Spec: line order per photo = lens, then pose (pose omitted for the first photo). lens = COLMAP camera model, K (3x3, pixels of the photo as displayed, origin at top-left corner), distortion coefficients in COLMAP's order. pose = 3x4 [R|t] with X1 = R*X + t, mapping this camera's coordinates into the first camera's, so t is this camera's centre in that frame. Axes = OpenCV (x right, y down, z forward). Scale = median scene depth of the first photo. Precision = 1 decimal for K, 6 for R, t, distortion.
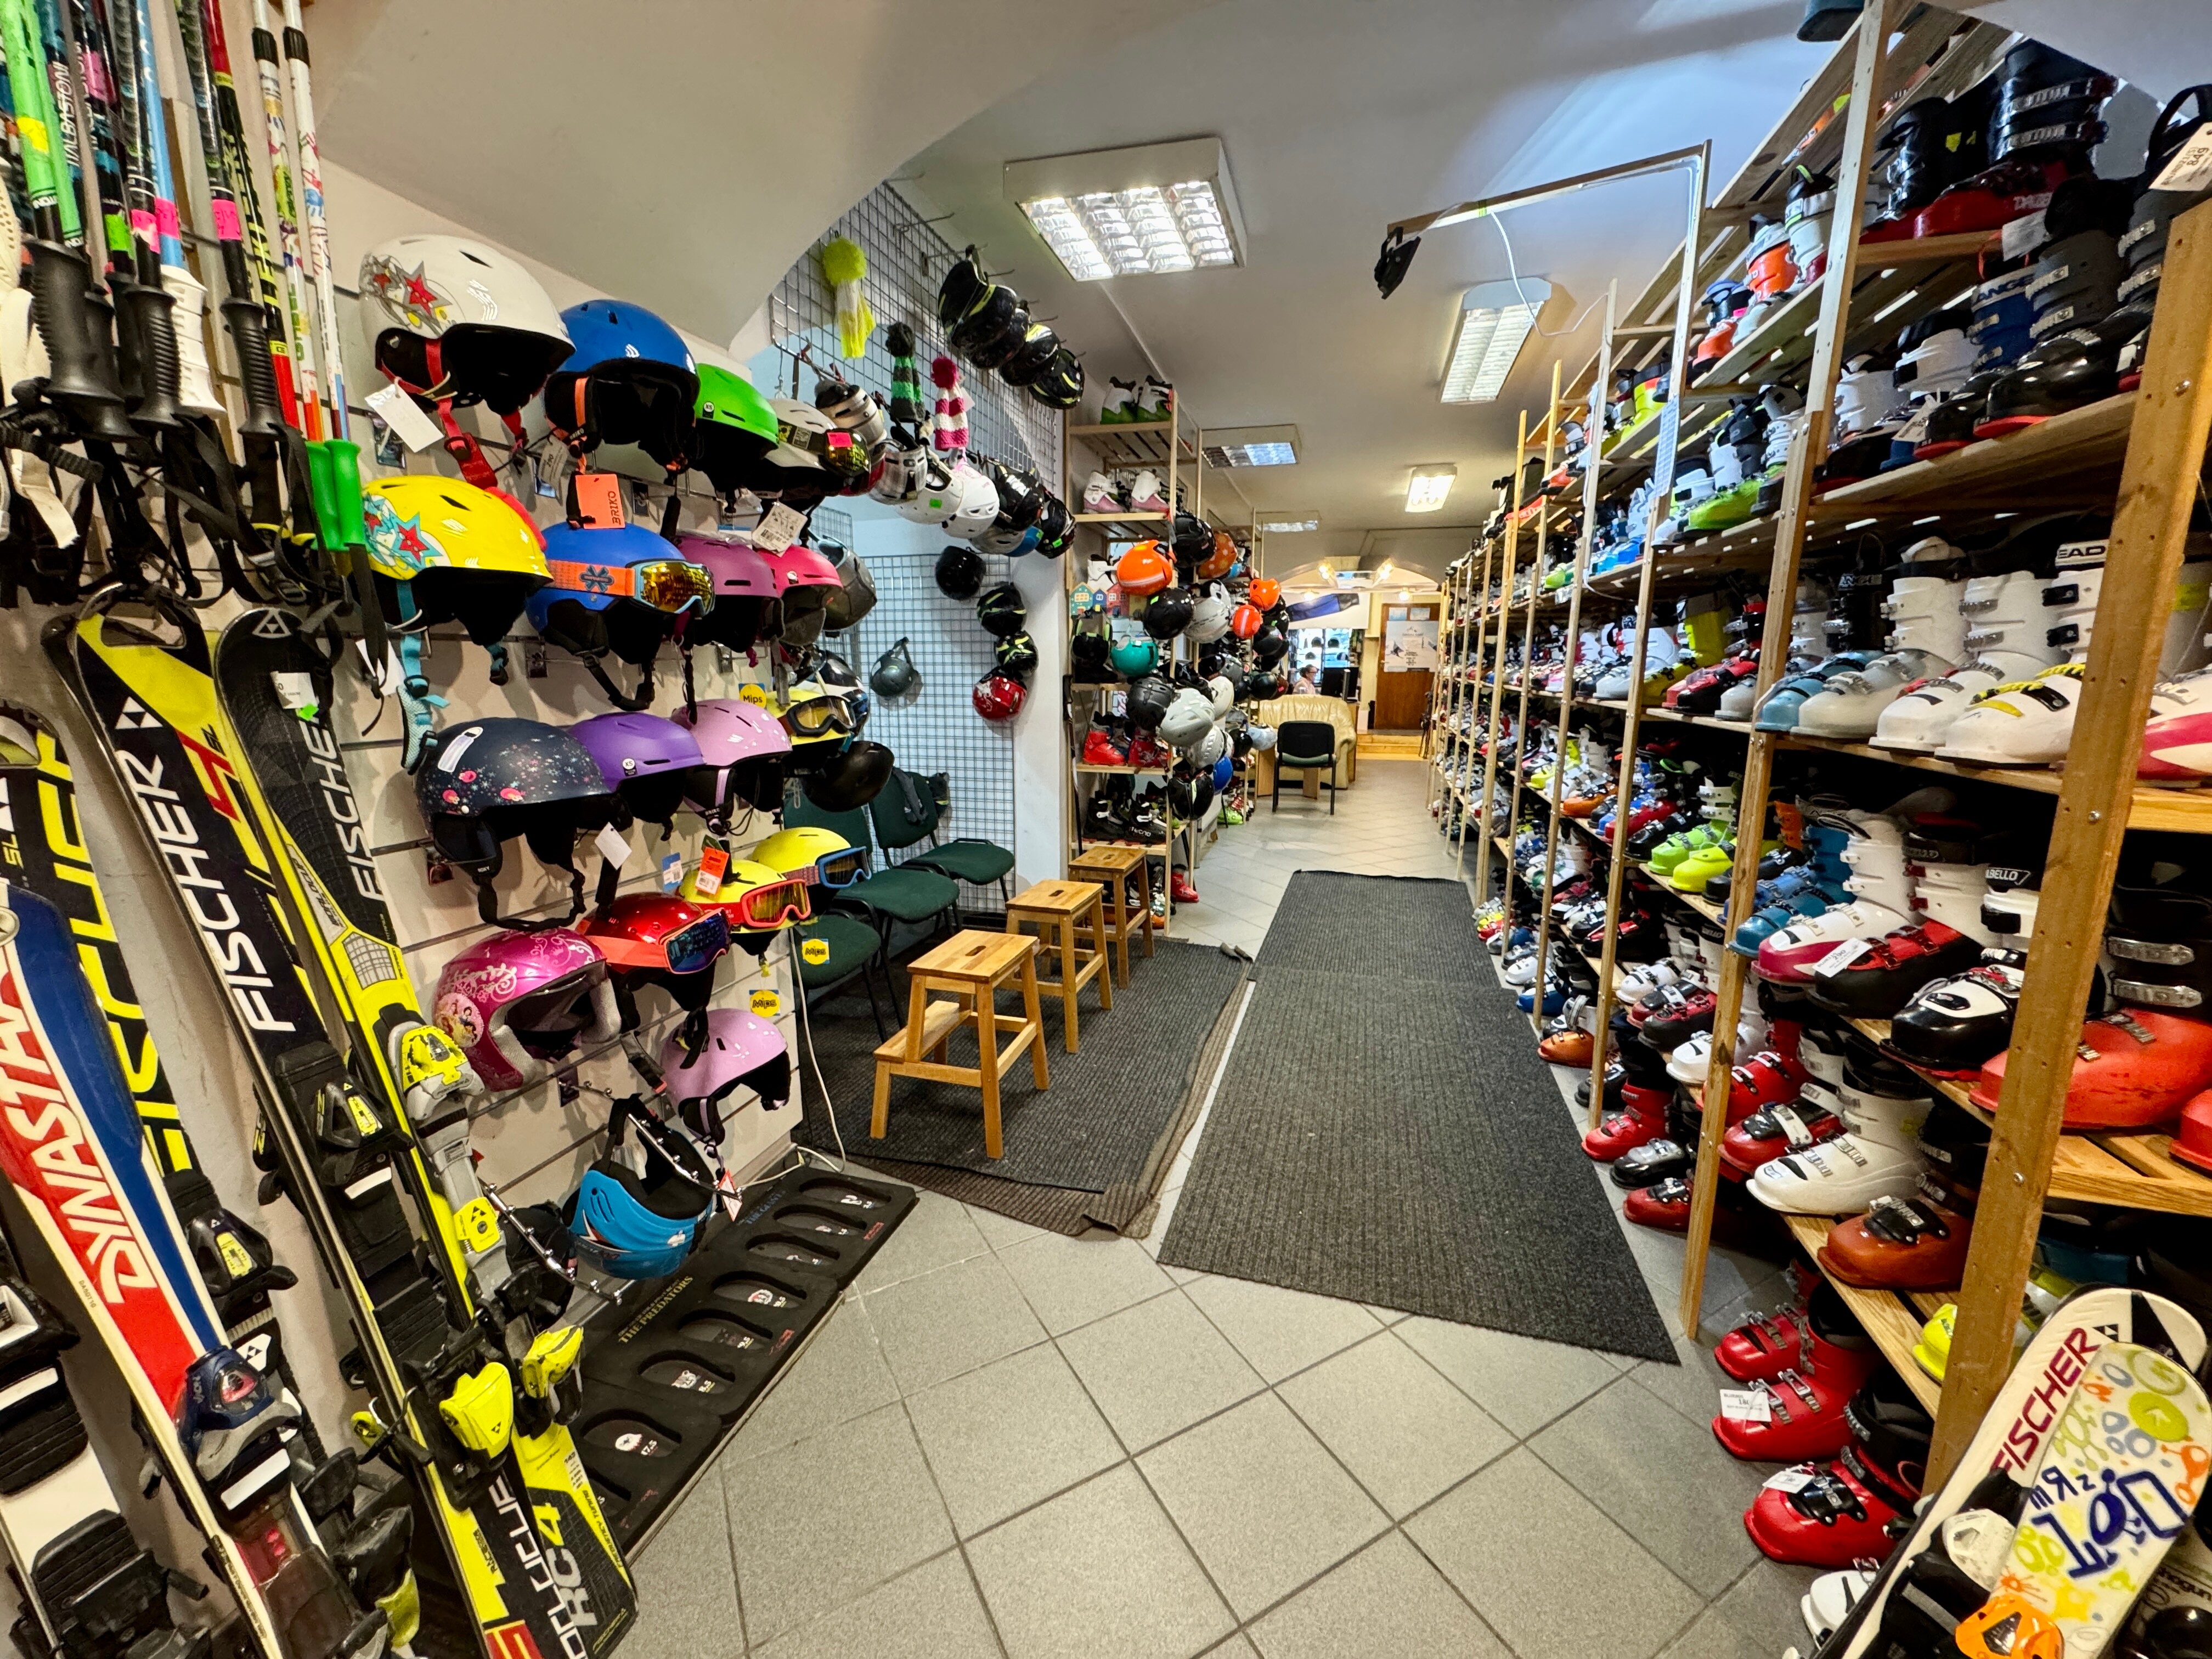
lens RADIAL K [[880.1, 0, 1102.8], [0, 880.1, 830.0], [0, 0, 1]] dist [-0.002674, -0.000157]
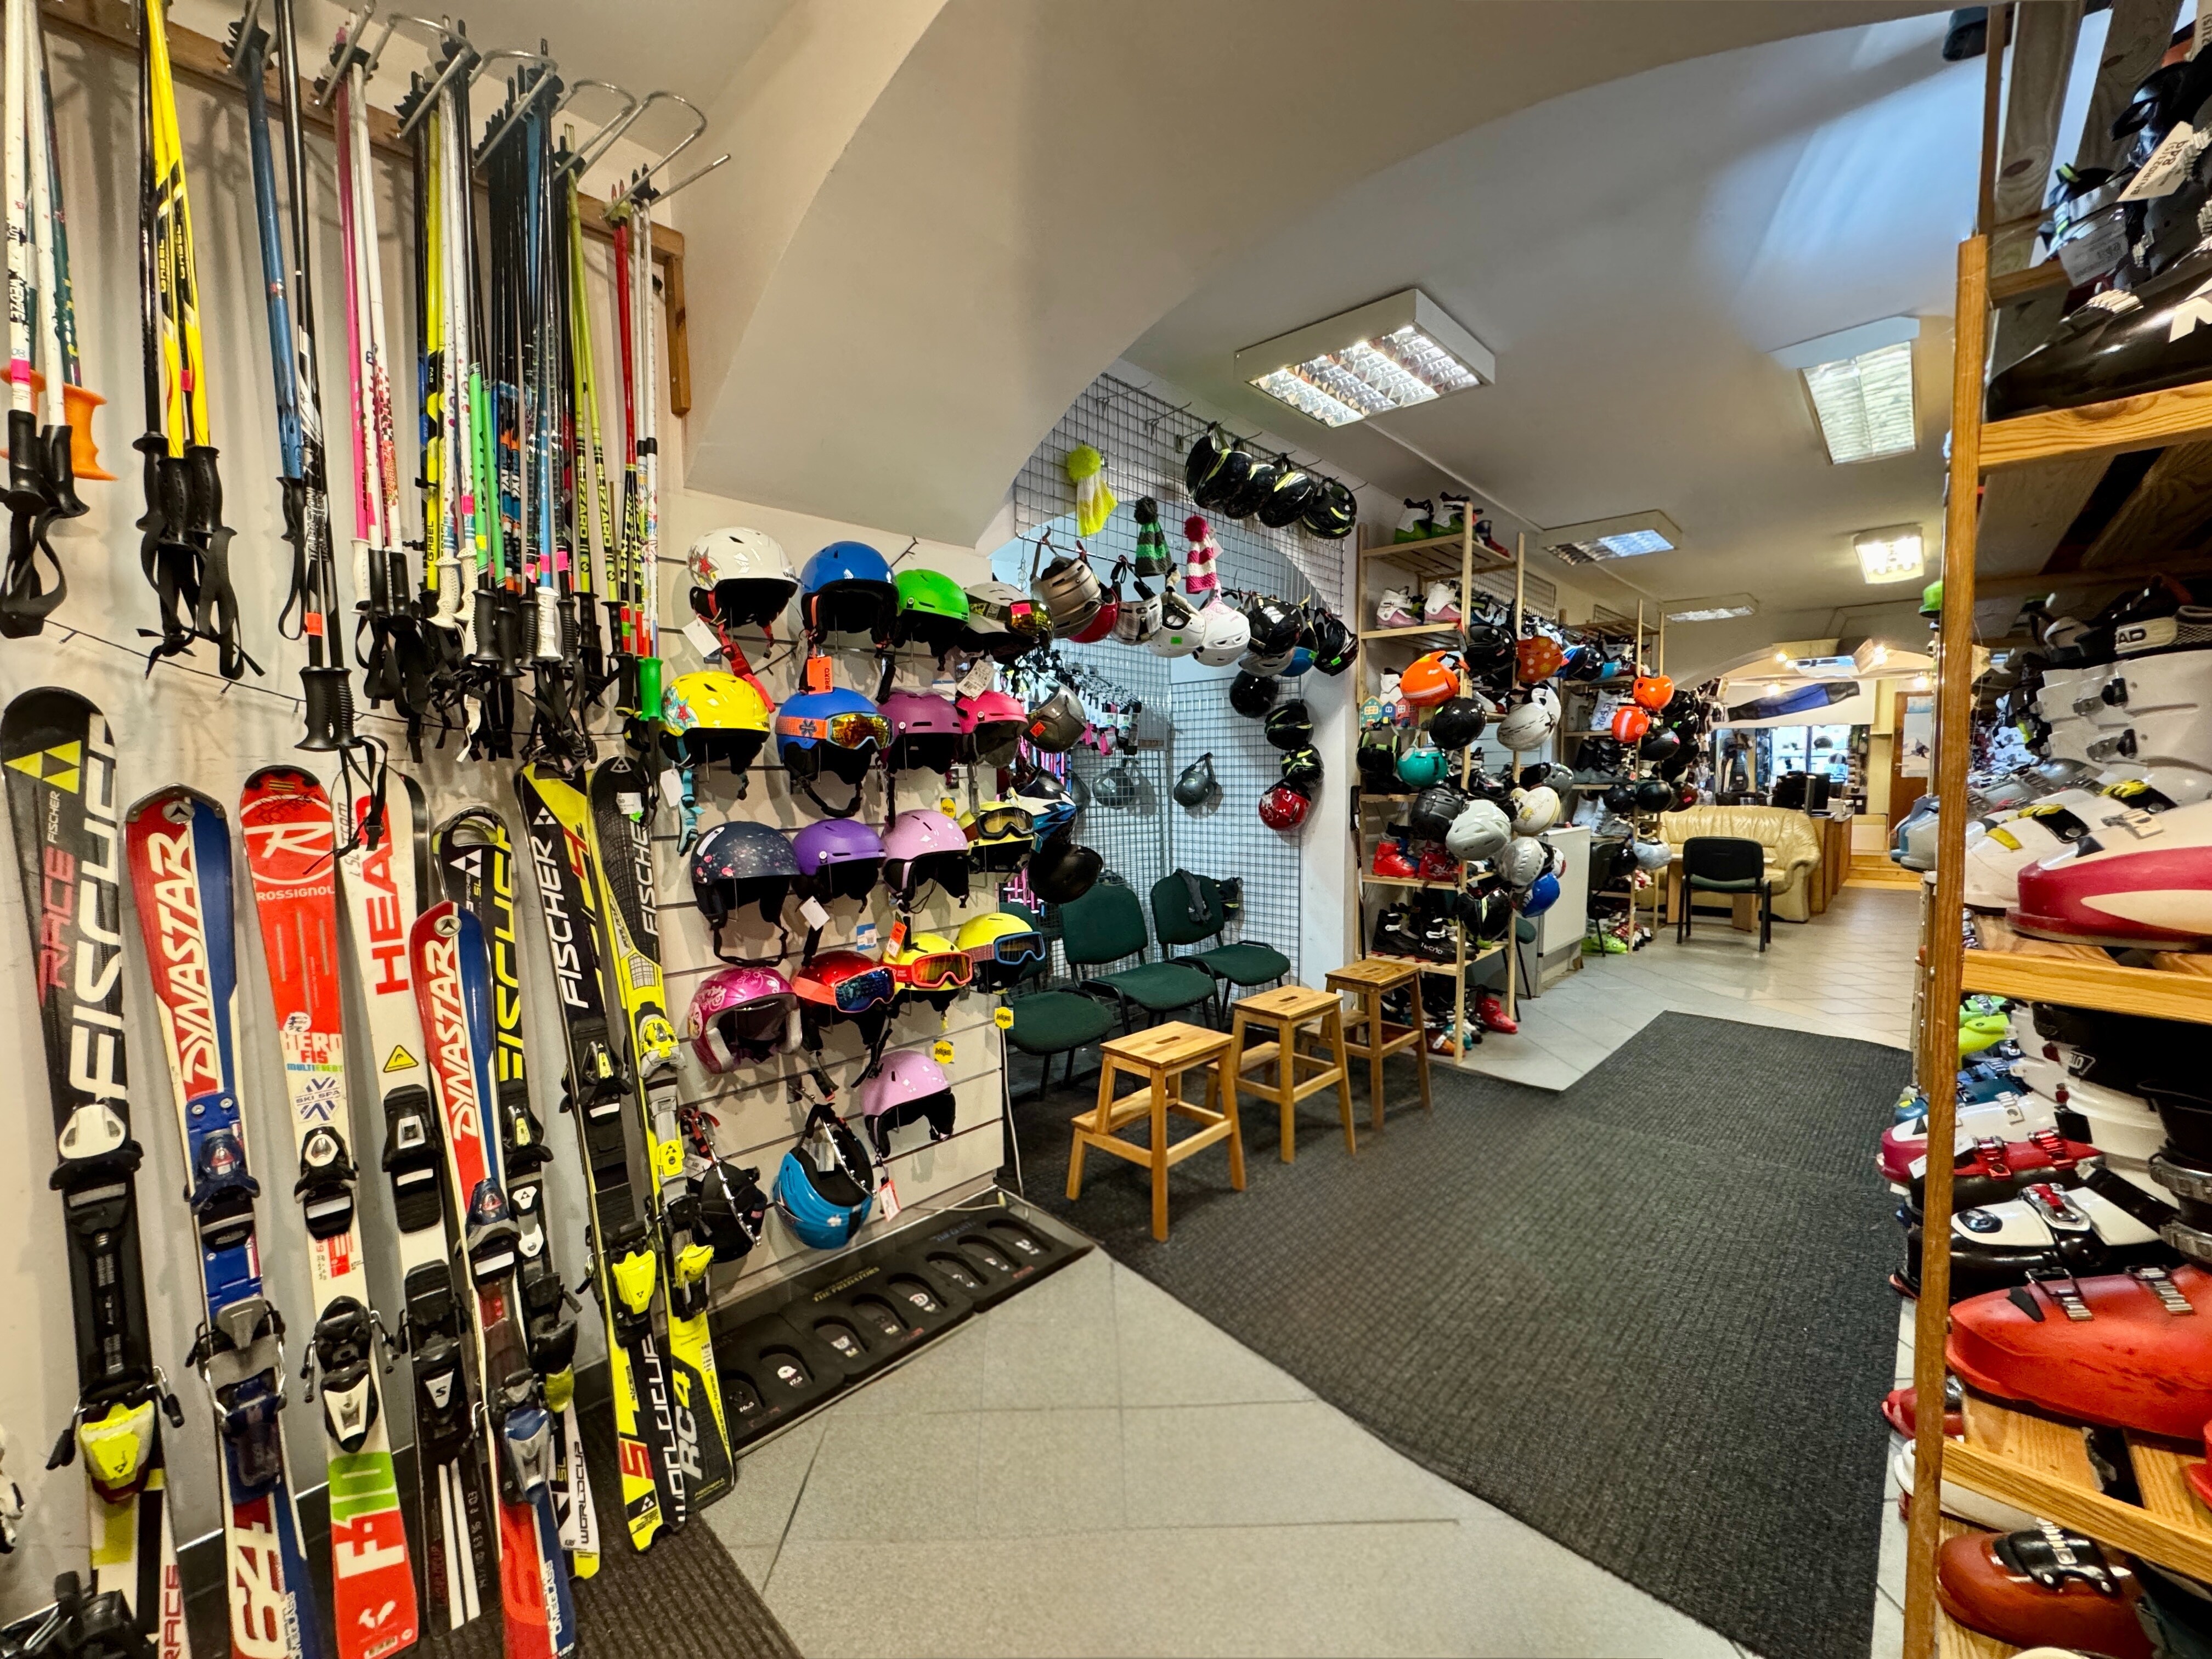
lens RADIAL K [[880.1, 0, 1102.8], [0, 880.1, 830.0], [0, 0, 1]] dist [-0.002674, -0.000157]
pose [[0.888027, 0.019371, -0.459384, 0.339626], [-0.074668, 0.991925, -0.102514, -0.002746], [0.453689, 0.125336, 0.882302, -0.029207]]
